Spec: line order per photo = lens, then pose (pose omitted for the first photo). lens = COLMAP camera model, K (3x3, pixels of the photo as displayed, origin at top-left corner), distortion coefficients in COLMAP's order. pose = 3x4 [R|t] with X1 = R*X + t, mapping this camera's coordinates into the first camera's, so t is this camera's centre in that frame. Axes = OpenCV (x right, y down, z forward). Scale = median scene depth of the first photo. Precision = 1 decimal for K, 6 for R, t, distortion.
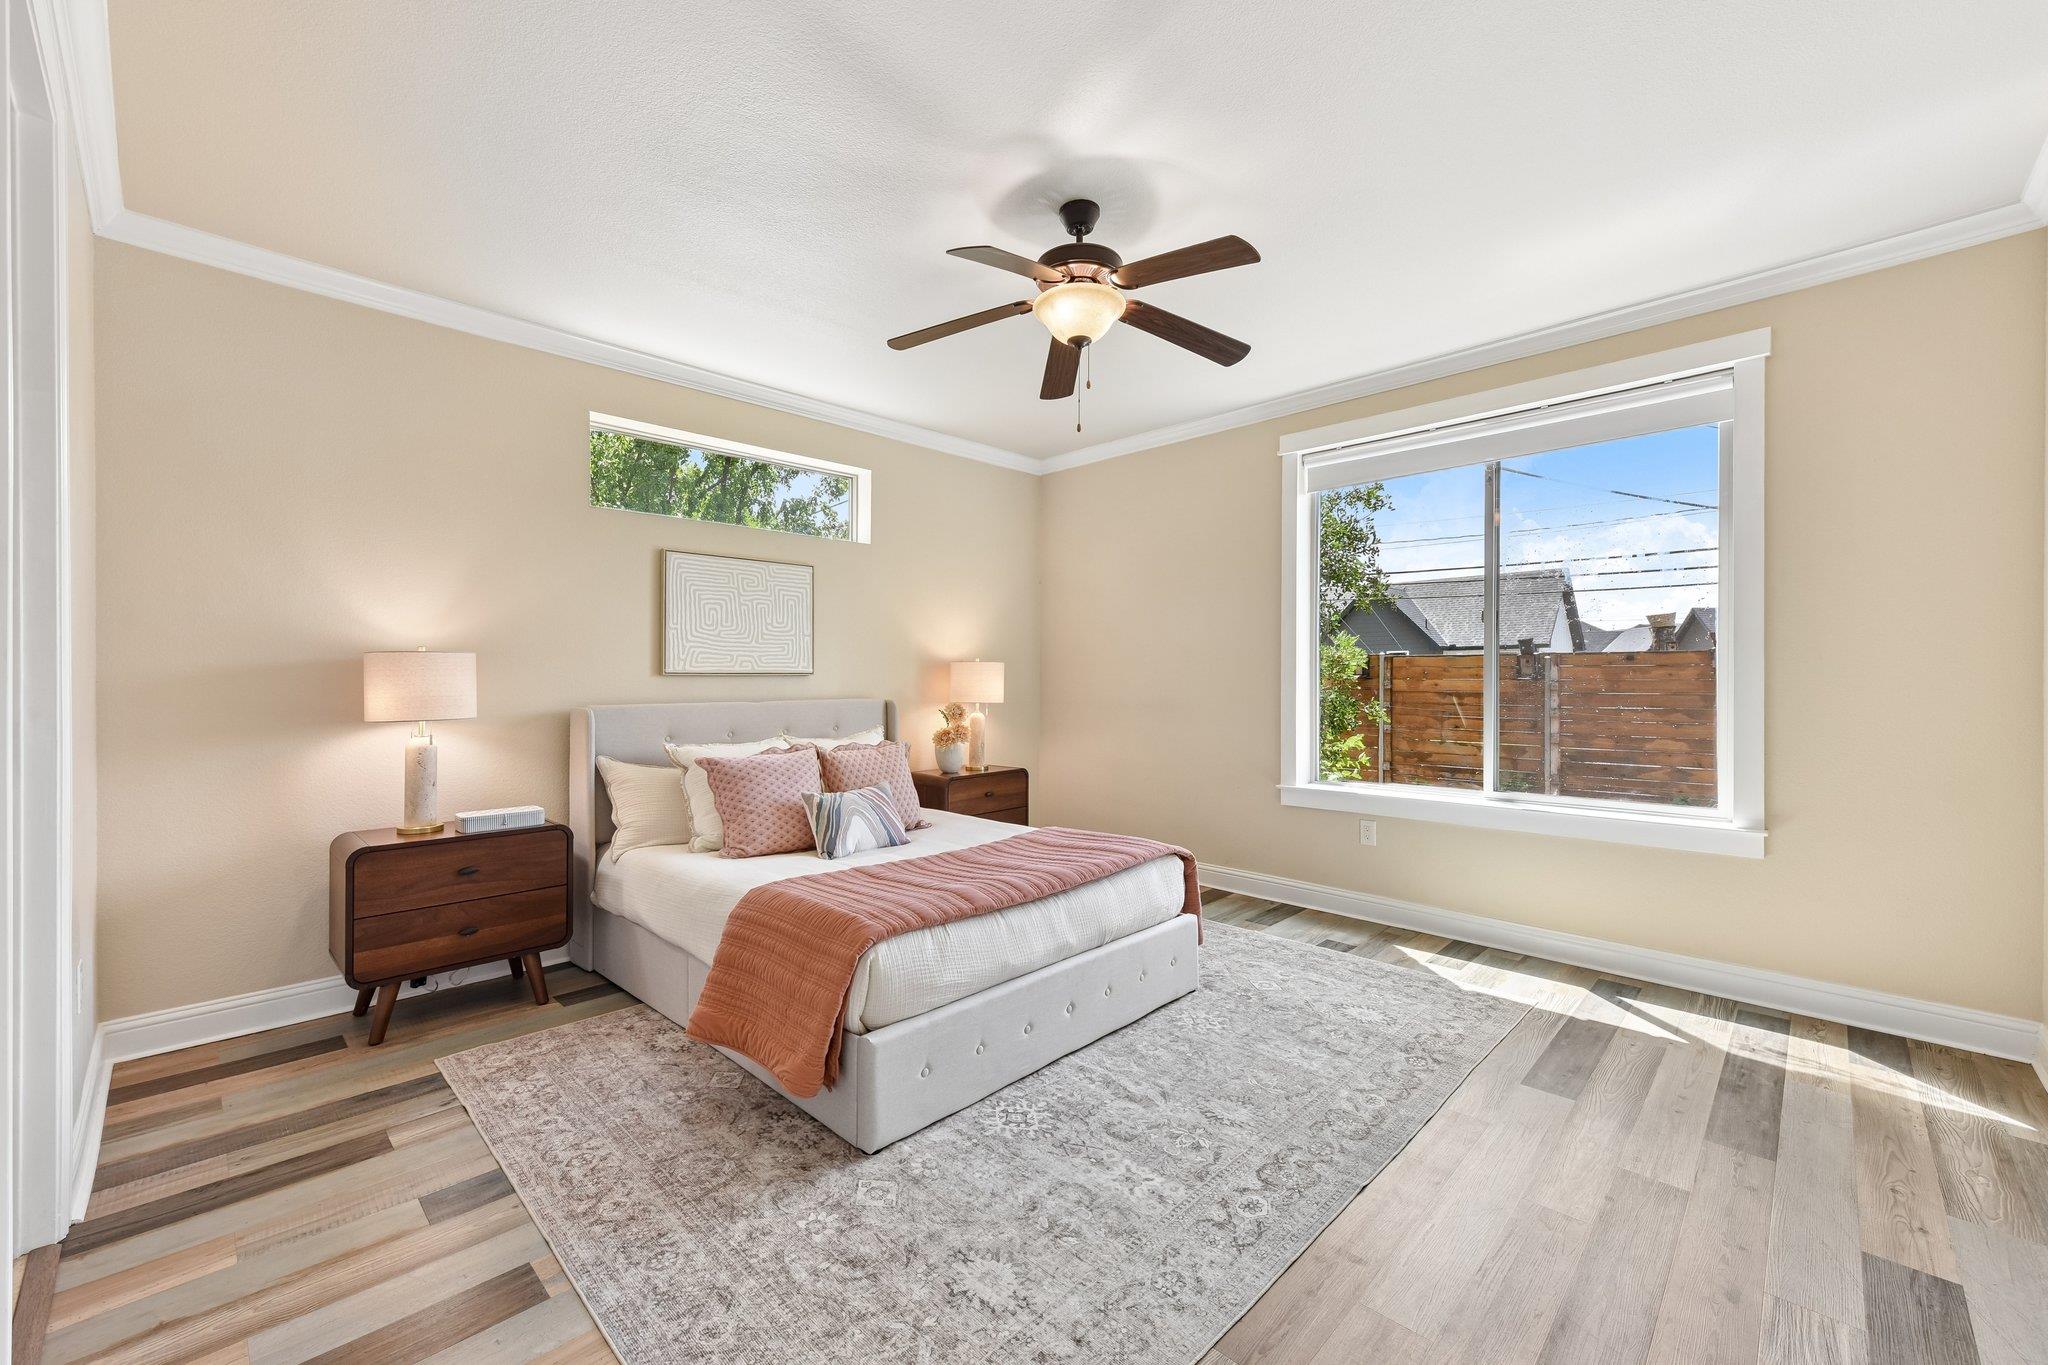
lens RADIAL K [[811.0, 0, 1024.8], [0, 811.0, 679.7], [0, 0, 1]] dist [0.000385, -0.000774]
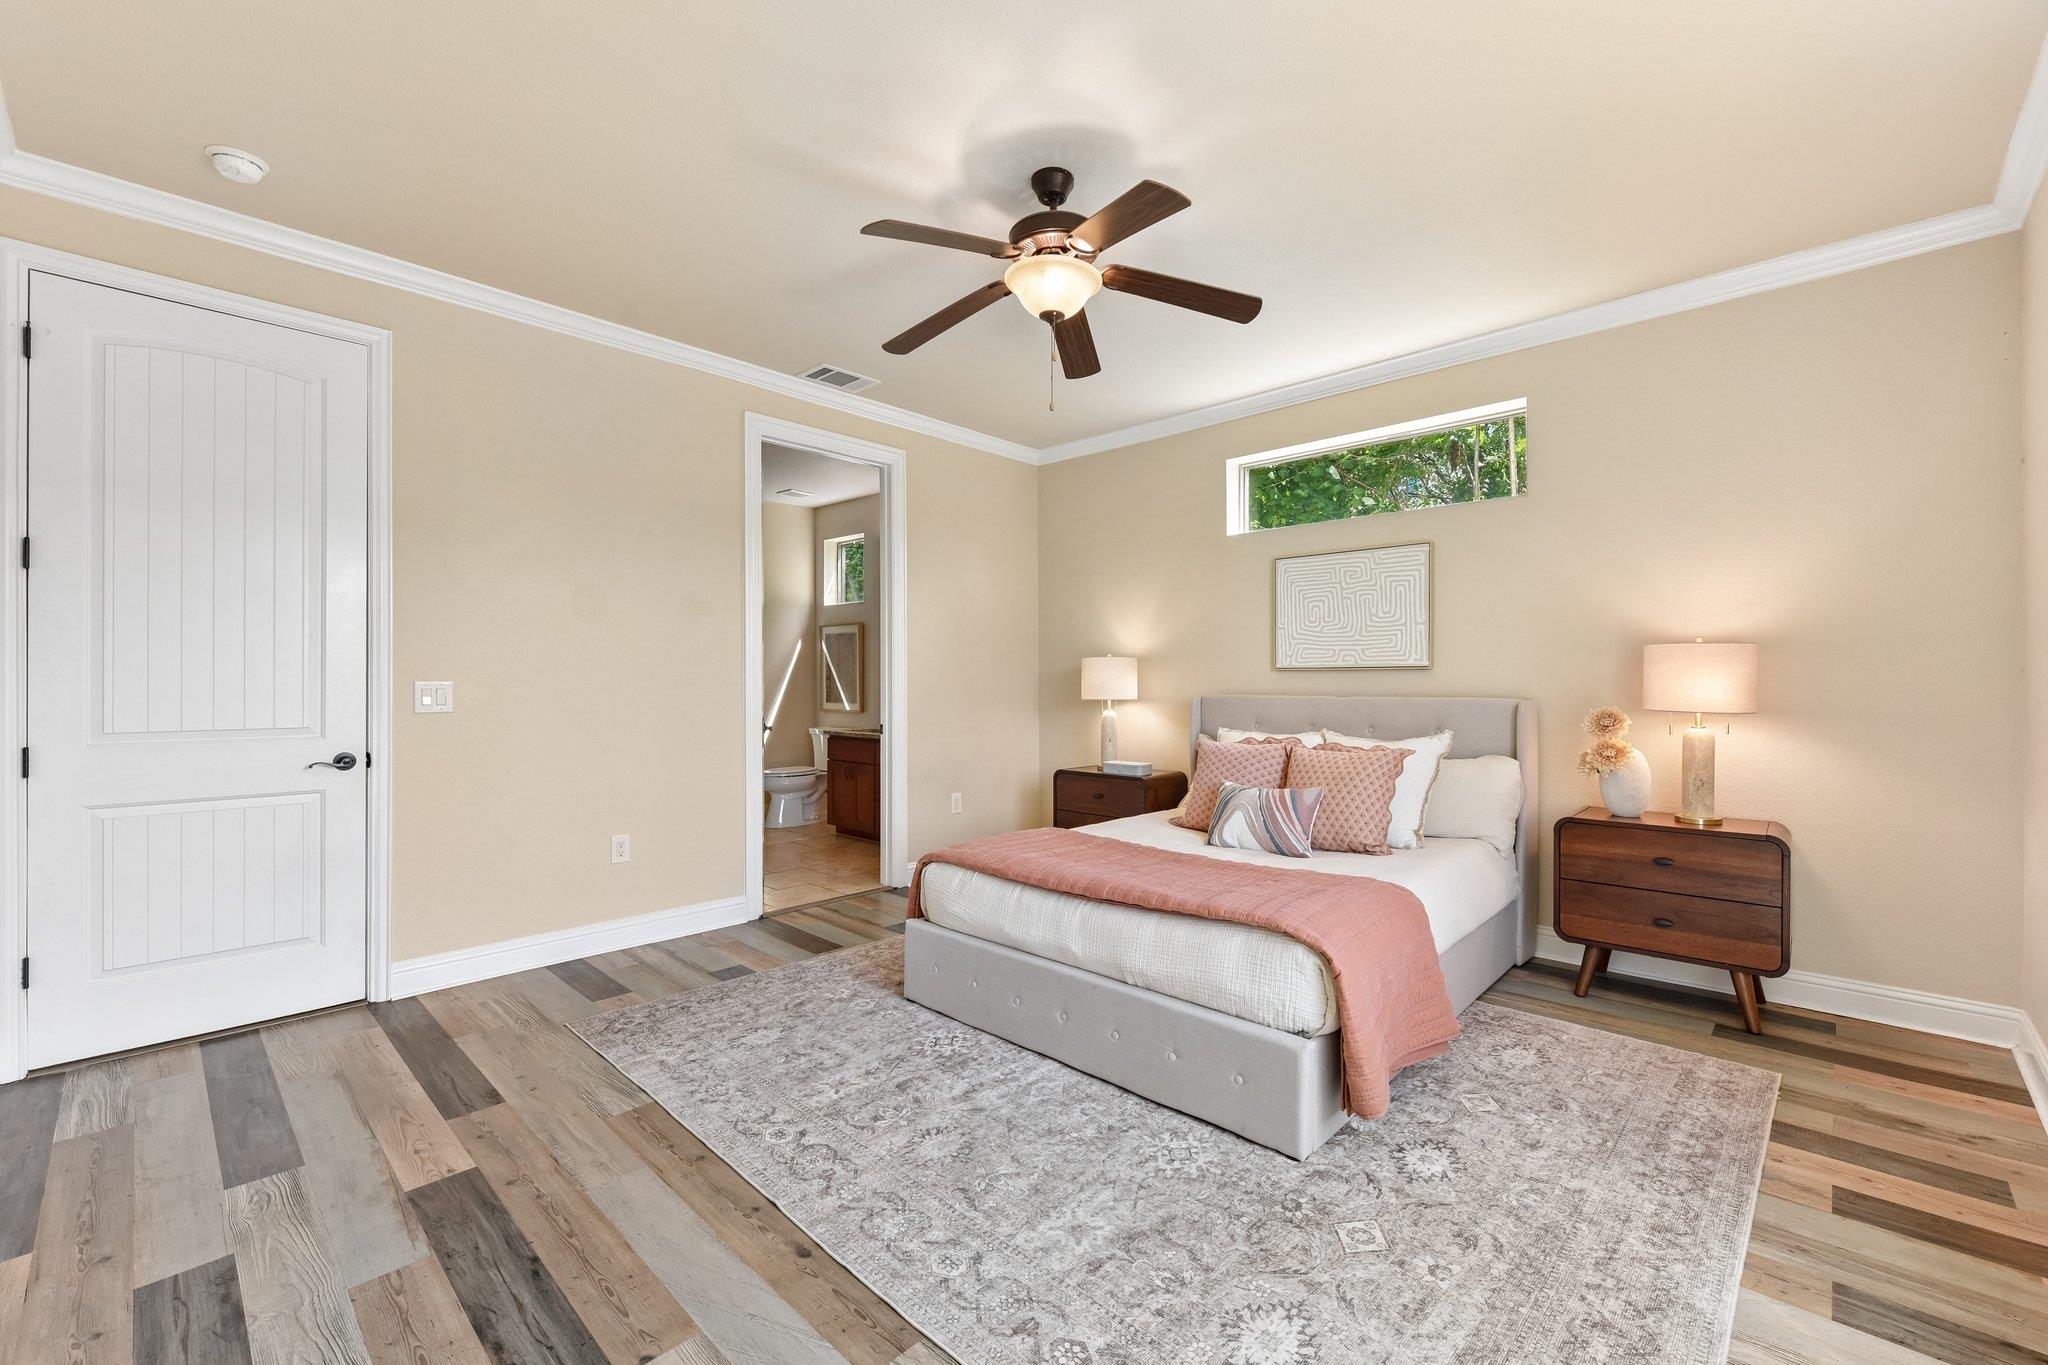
lens RADIAL K [[820.5, 0, 1034.2], [0, 820.5, 676.6], [0, 0, 1]] dist [-0.000393, -0.000231]
pose [[0.032797, -0.000299, -0.999462, 1.058335], [-0.000634, 1.000000, -0.000320, 0.006464], [0.999462, 0.000644, 0.032797, 0.969126]]
